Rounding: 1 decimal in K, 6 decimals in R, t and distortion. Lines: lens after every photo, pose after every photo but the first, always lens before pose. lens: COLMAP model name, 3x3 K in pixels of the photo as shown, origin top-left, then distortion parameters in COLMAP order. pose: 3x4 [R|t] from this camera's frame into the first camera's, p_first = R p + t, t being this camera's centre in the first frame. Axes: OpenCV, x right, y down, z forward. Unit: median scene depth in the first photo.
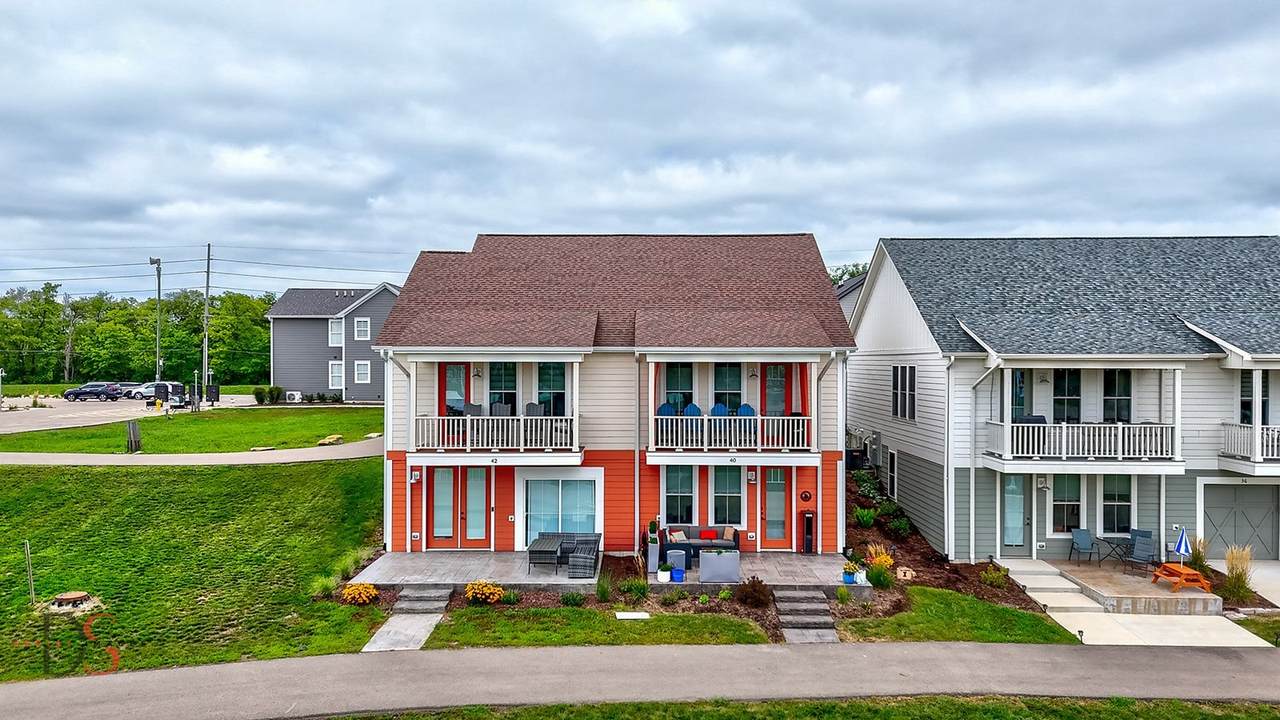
lens RADIAL K [[936.3, 0, 640.0], [0, 936.3, 360.0], [0, 0, 1]] dist [0.055046, -0.000023]
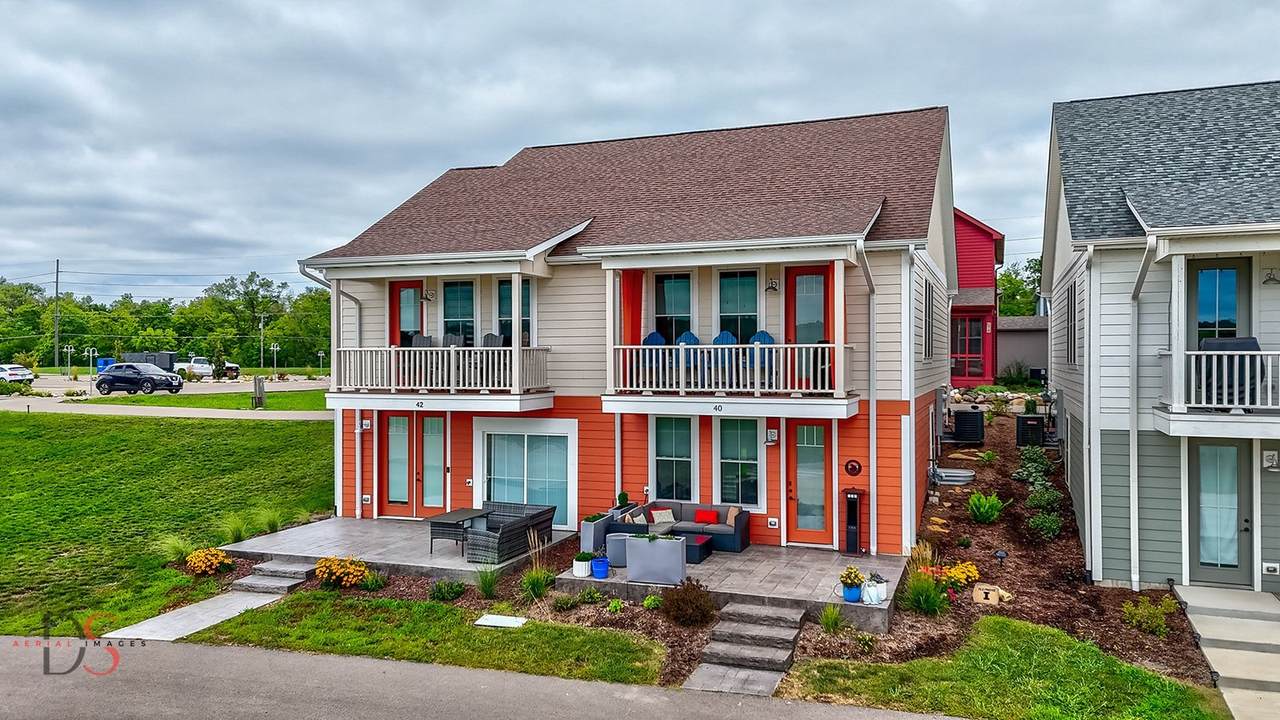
lens RADIAL K [[936.3, 0, 640.0], [0, 936.3, 360.0], [0, 0, 1]] dist [0.055046, -0.000023]
pose [[0.937569, -0.003361, -0.347784, 0.273850], [0.005396, 0.999974, 0.004882, 0.065880], [0.347758, -0.006454, 0.937562, 0.328577]]
